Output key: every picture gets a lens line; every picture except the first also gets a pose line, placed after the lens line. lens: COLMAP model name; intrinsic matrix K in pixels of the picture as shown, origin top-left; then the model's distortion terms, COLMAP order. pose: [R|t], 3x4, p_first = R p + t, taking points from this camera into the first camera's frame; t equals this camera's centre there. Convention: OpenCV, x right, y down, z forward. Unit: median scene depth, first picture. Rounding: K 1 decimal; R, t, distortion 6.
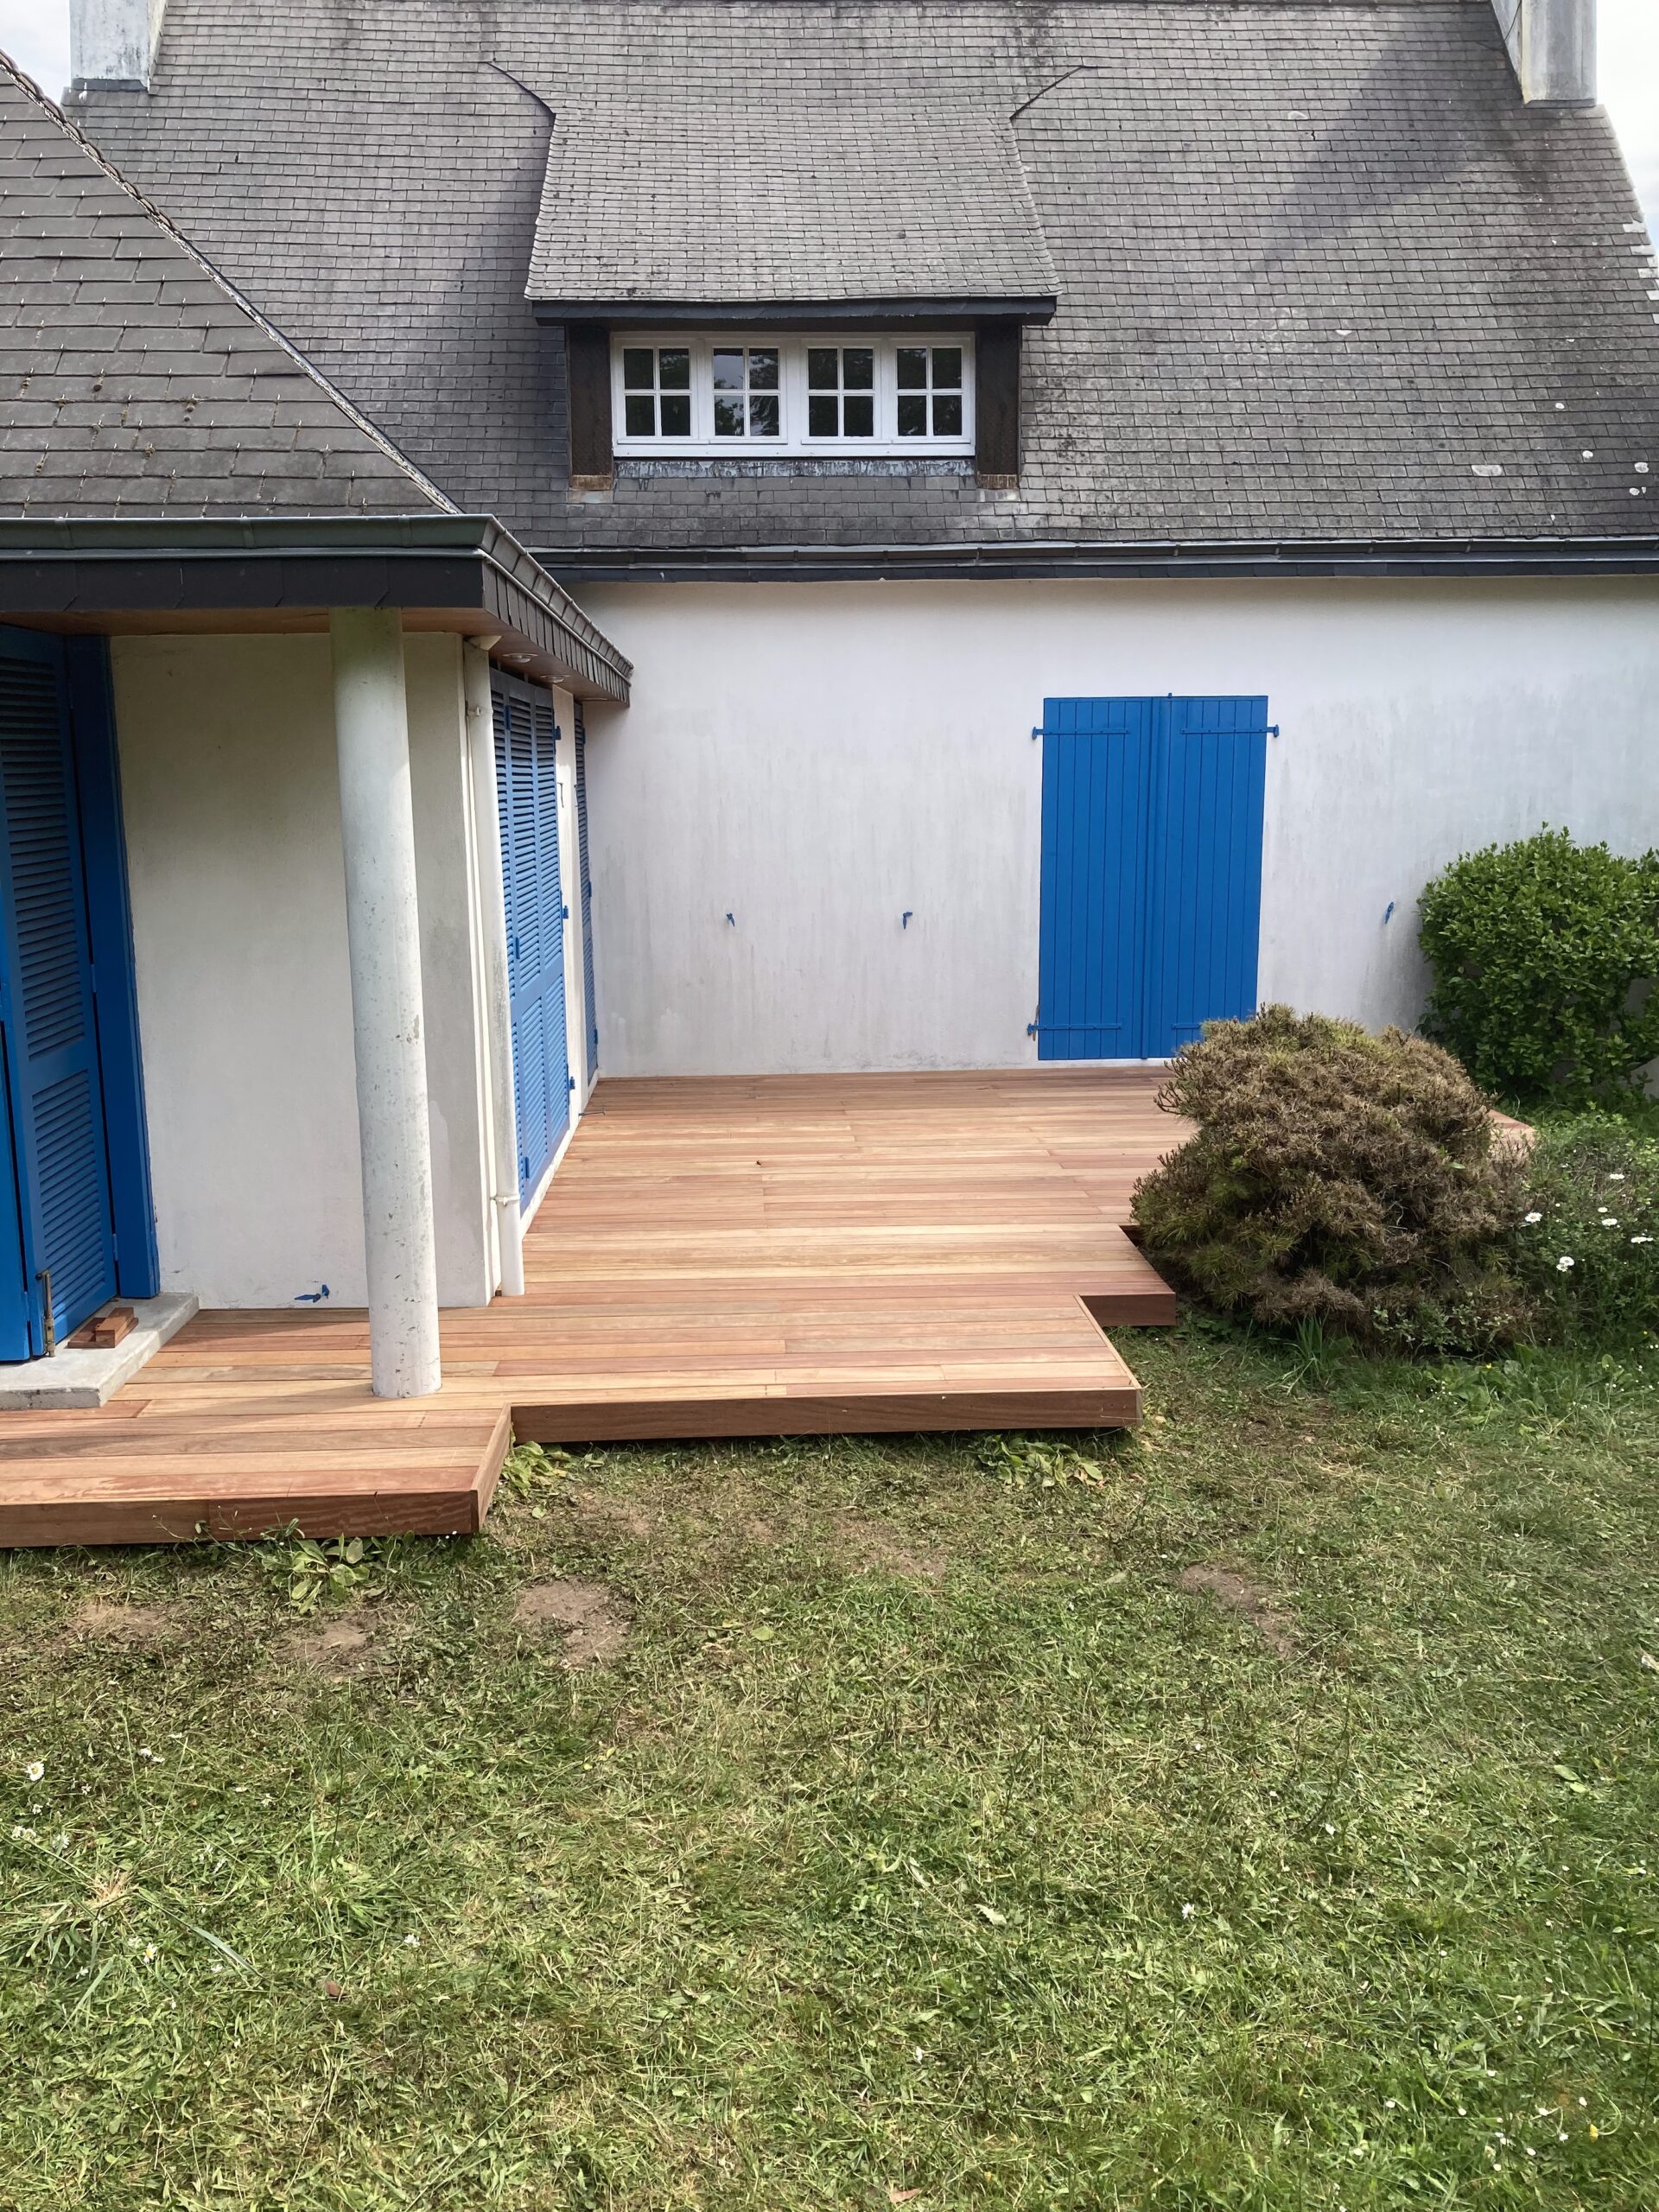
lens RADIAL K [[1782.3, 0, 830.5], [0, 1782.3, 1127.2], [0, 0, 1]] dist [0.047809, -0.087913]
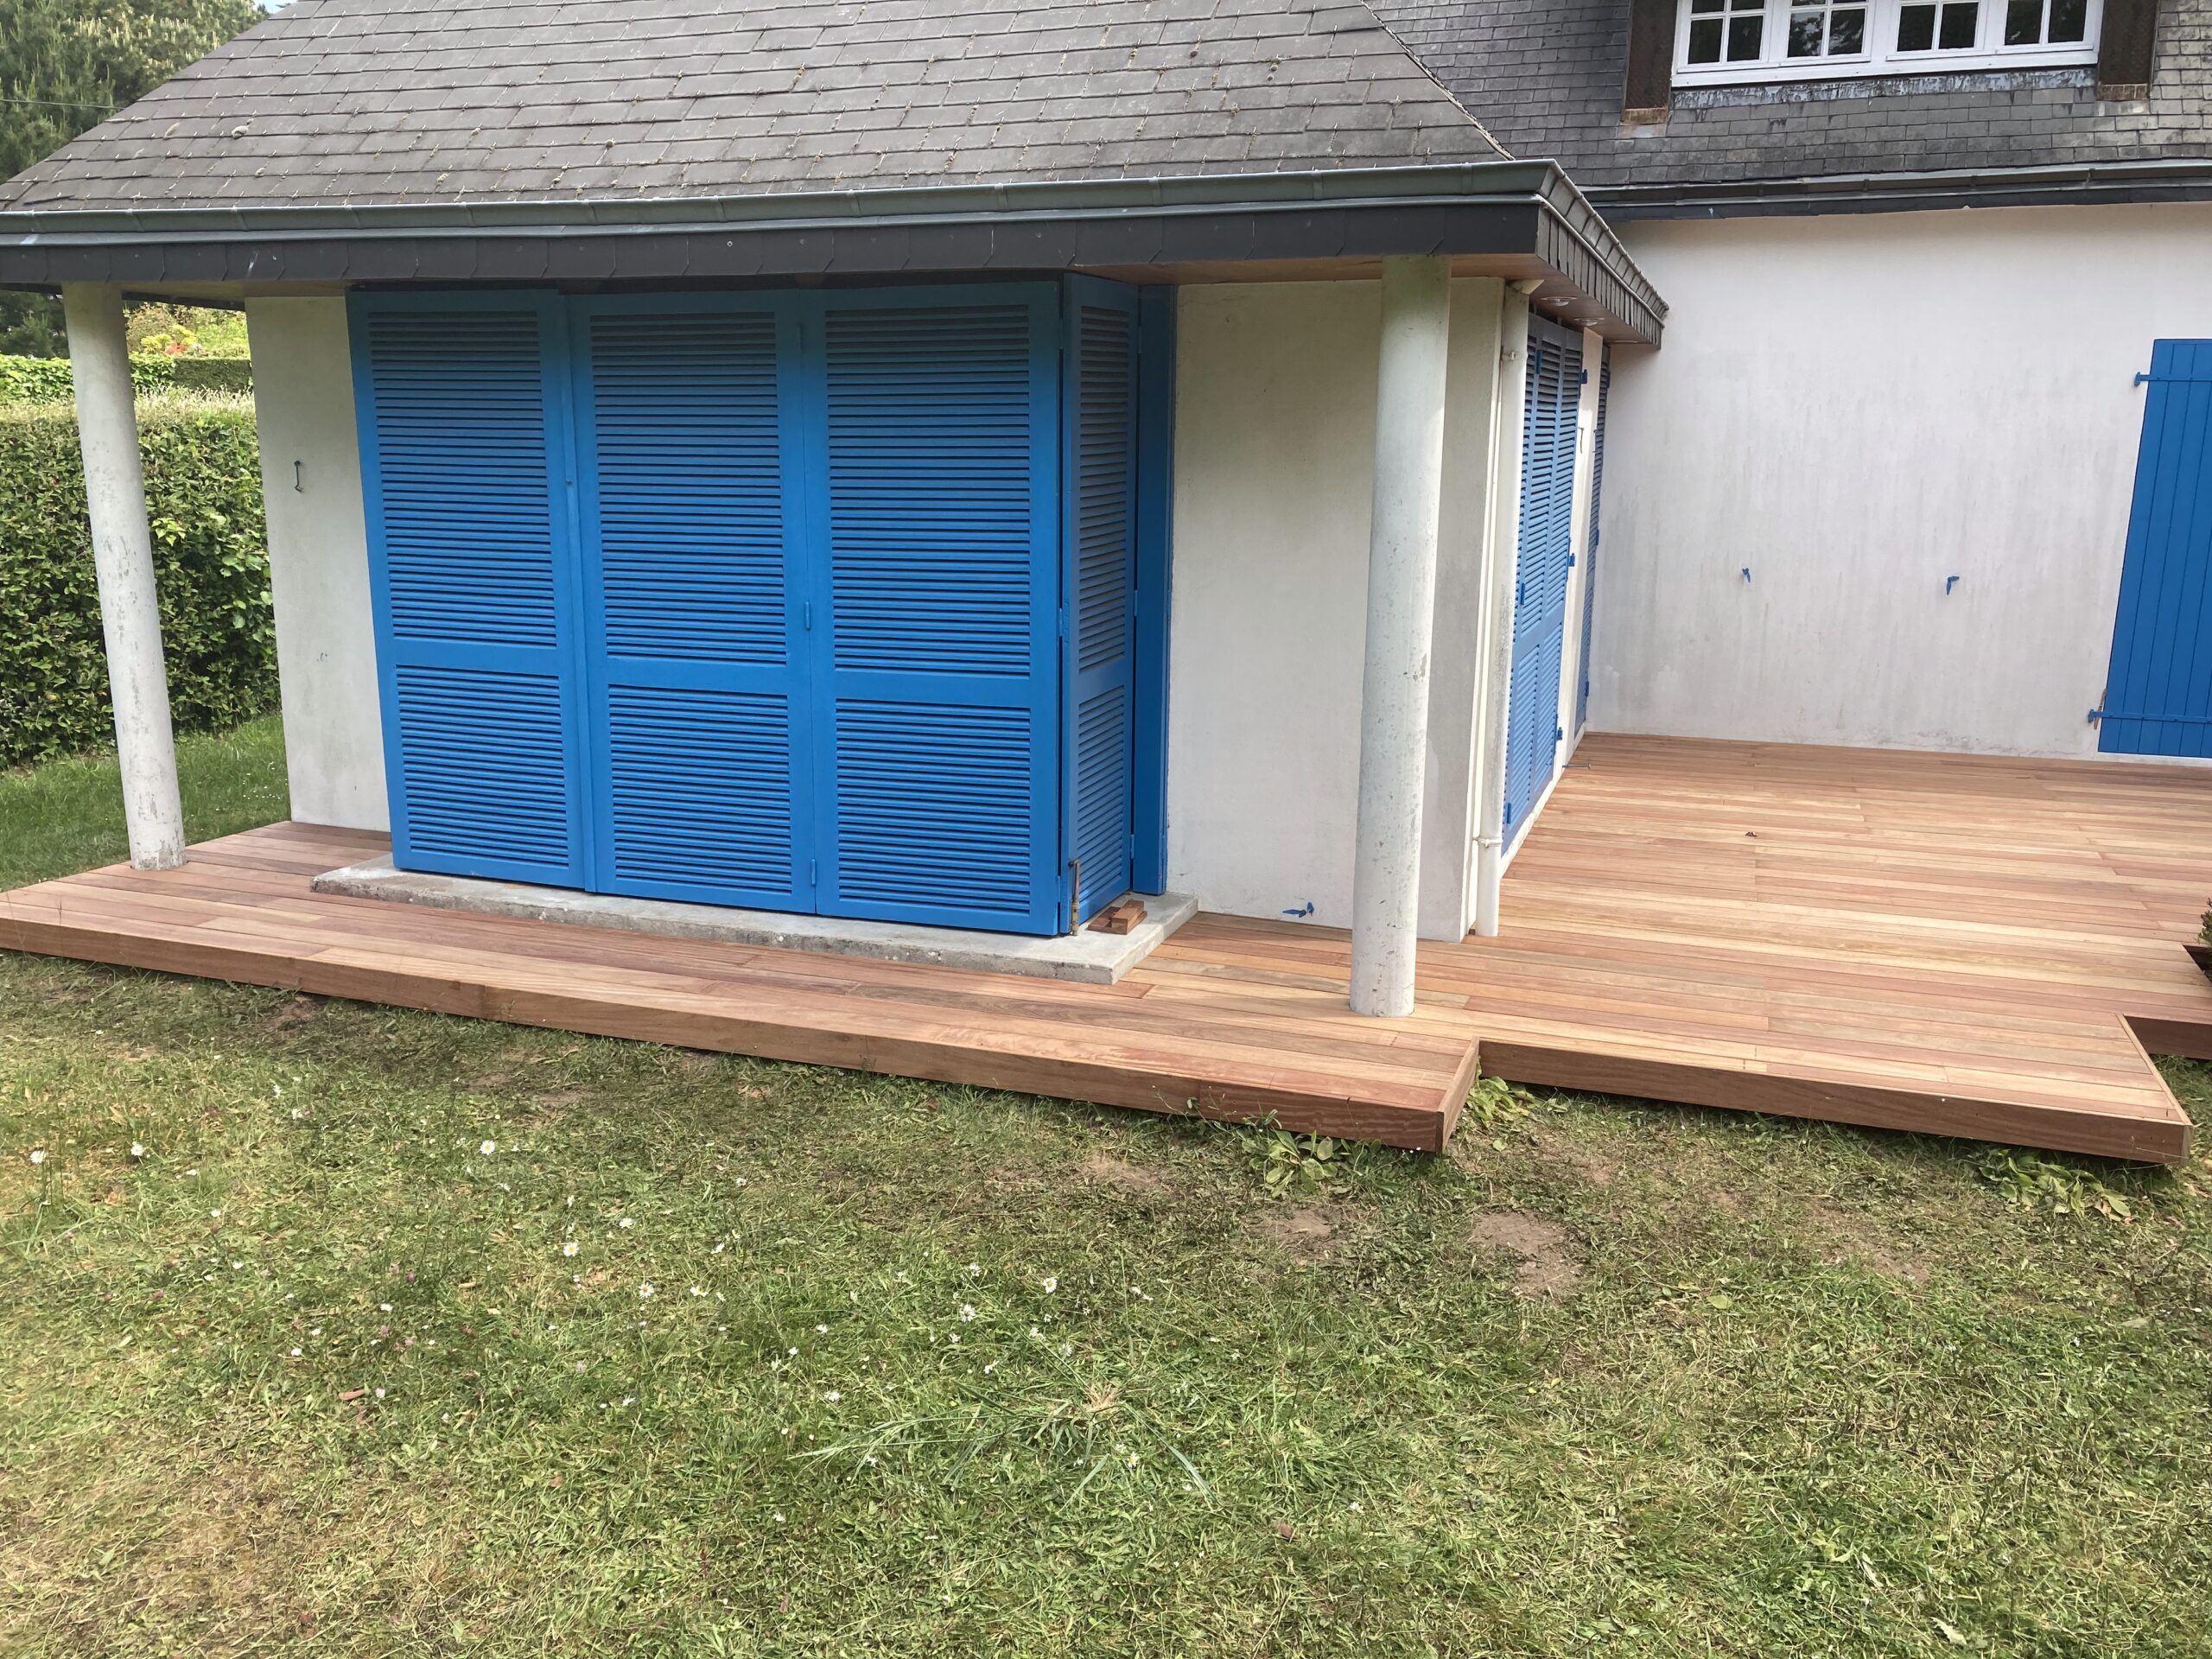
lens RADIAL K [[1806.4, 0, 1097.5], [0, 1806.4, 833.6], [0, 0, 1]] dist [0.016131, -0.002916]
pose [[0.923762, 0.103360, -0.368755, -0.012644], [-0.091409, 0.994568, 0.049786, 0.007442], [0.371897, -0.012283, 0.928193, -0.046912]]
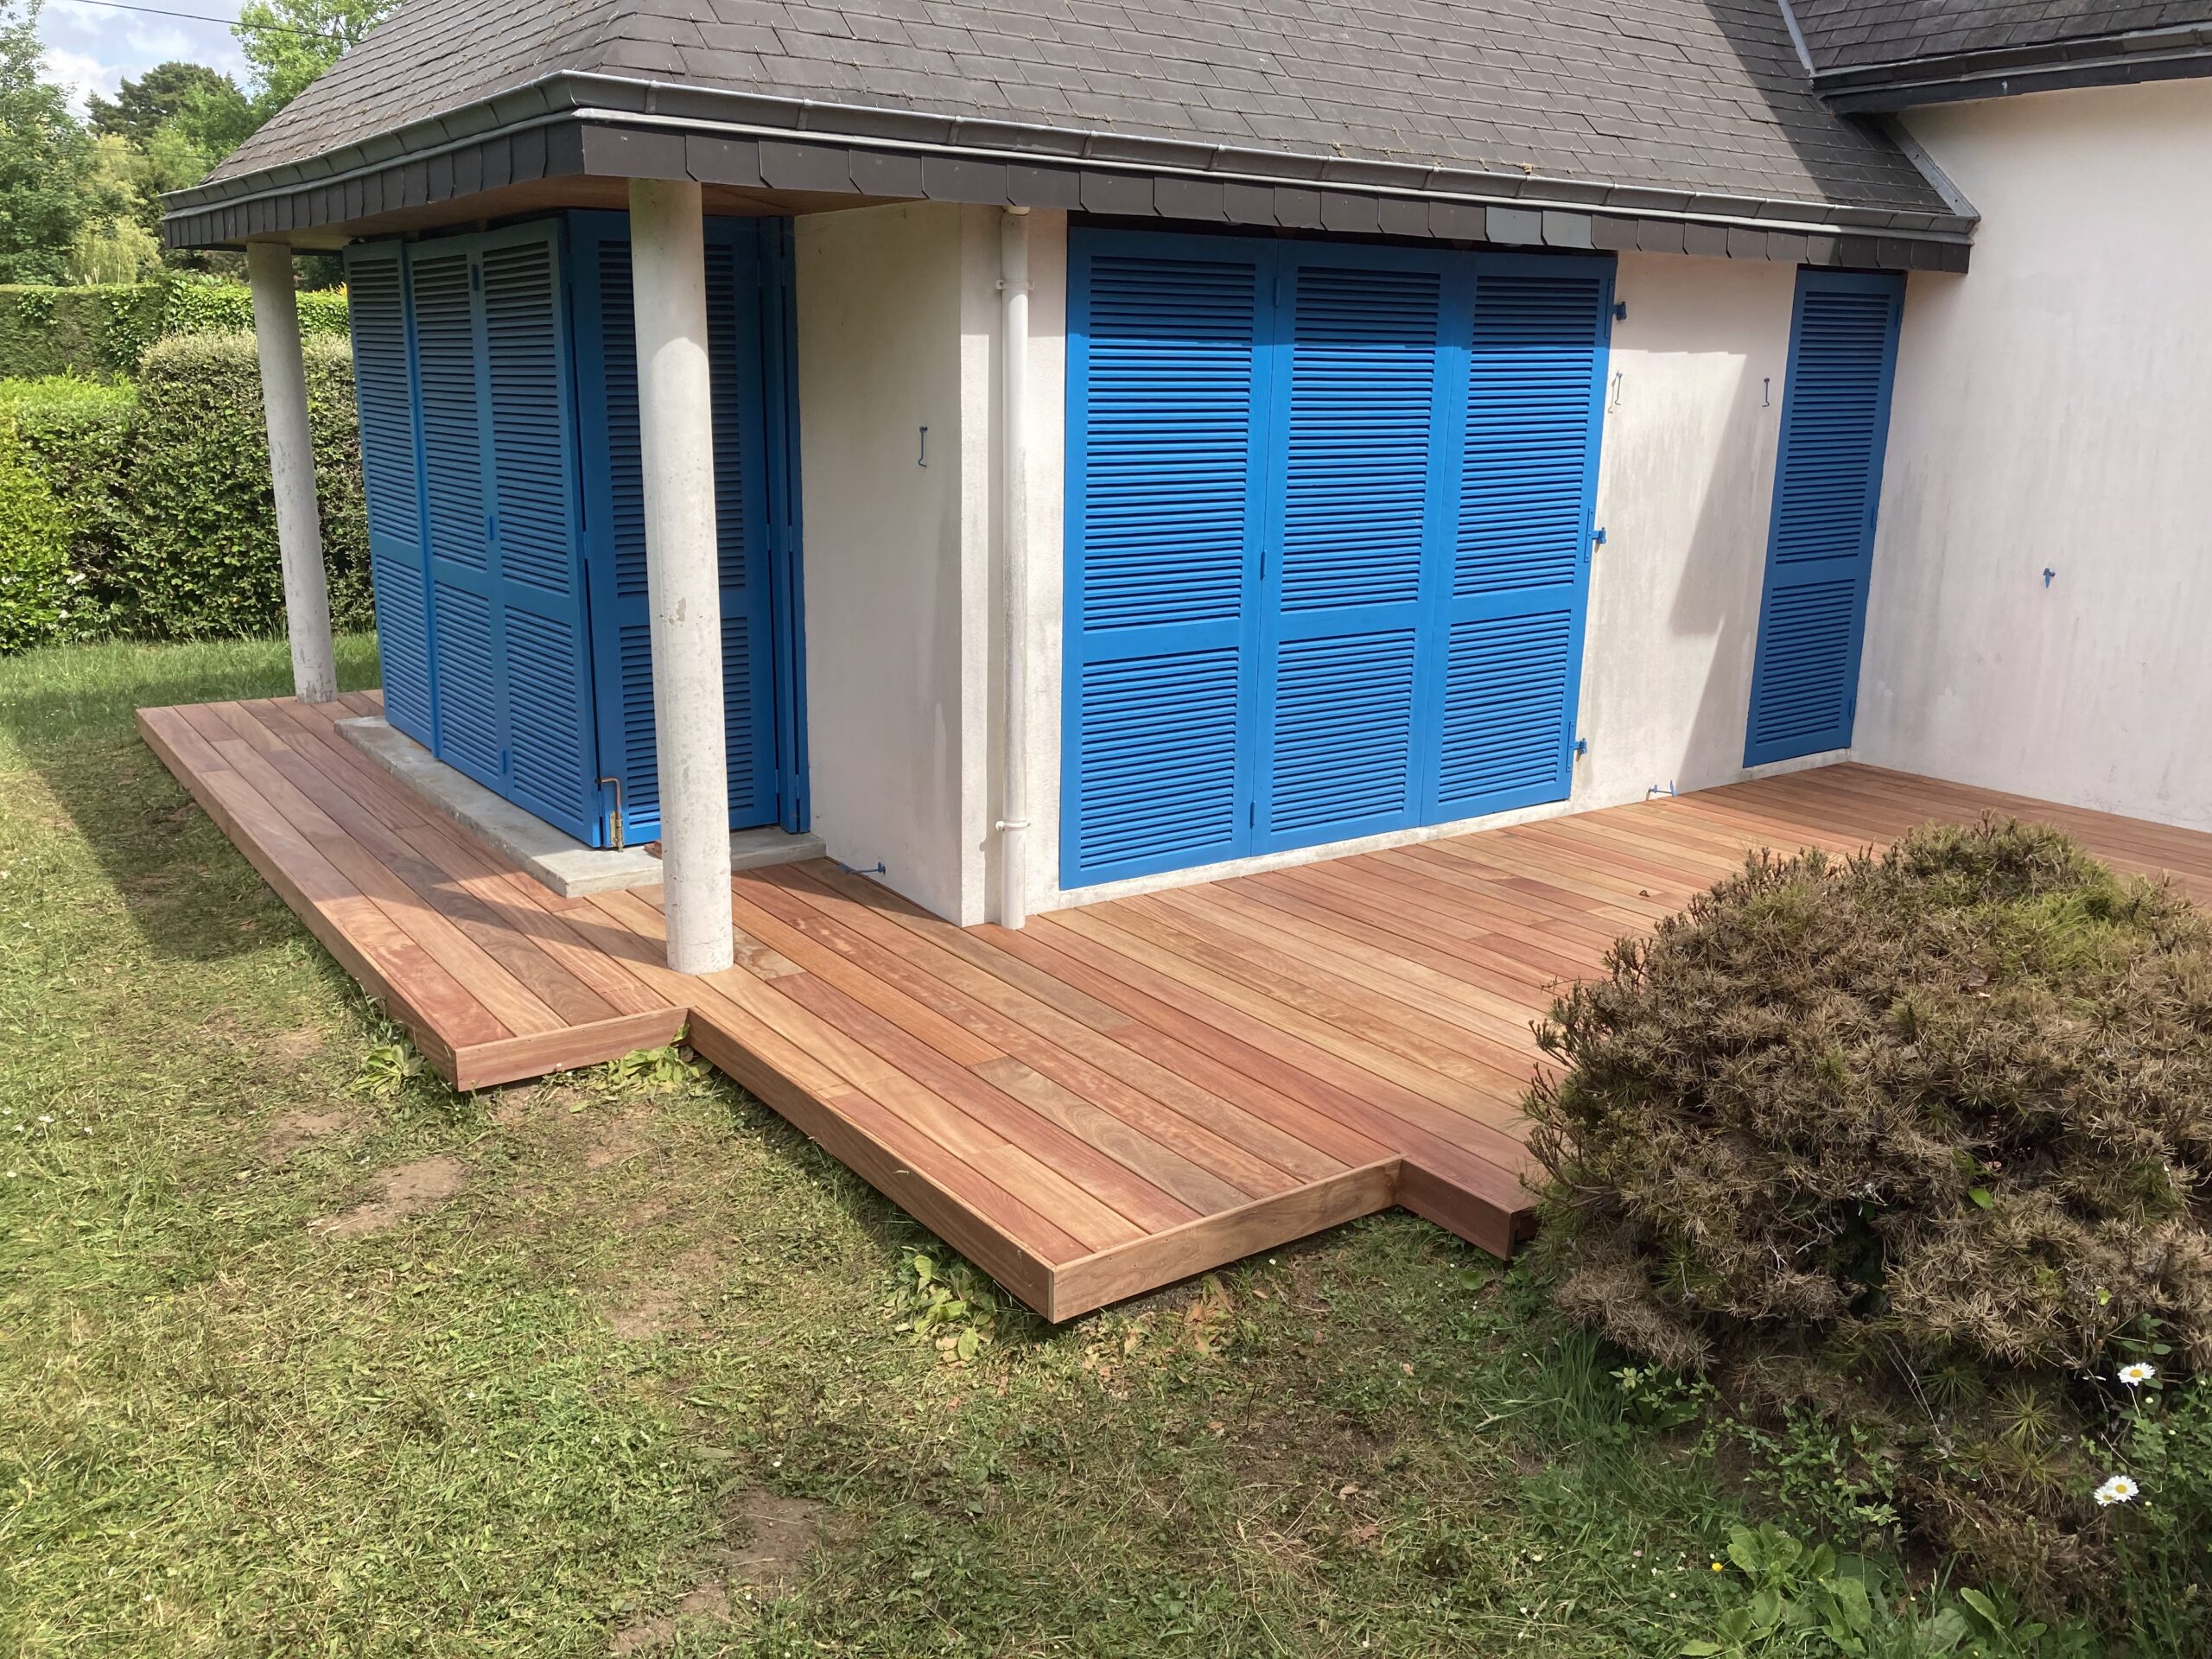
lens RADIAL K [[1813.7, 0, 1106.0], [0, 1813.7, 829.5], [0, 0, 1]] dist [0.051375, -0.060761]
pose [[0.548269, 0.234472, -0.802760, 0.768095], [-0.183989, 0.970193, 0.157716, -0.146695], [0.815812, 0.061228, 0.575066, 0.640564]]
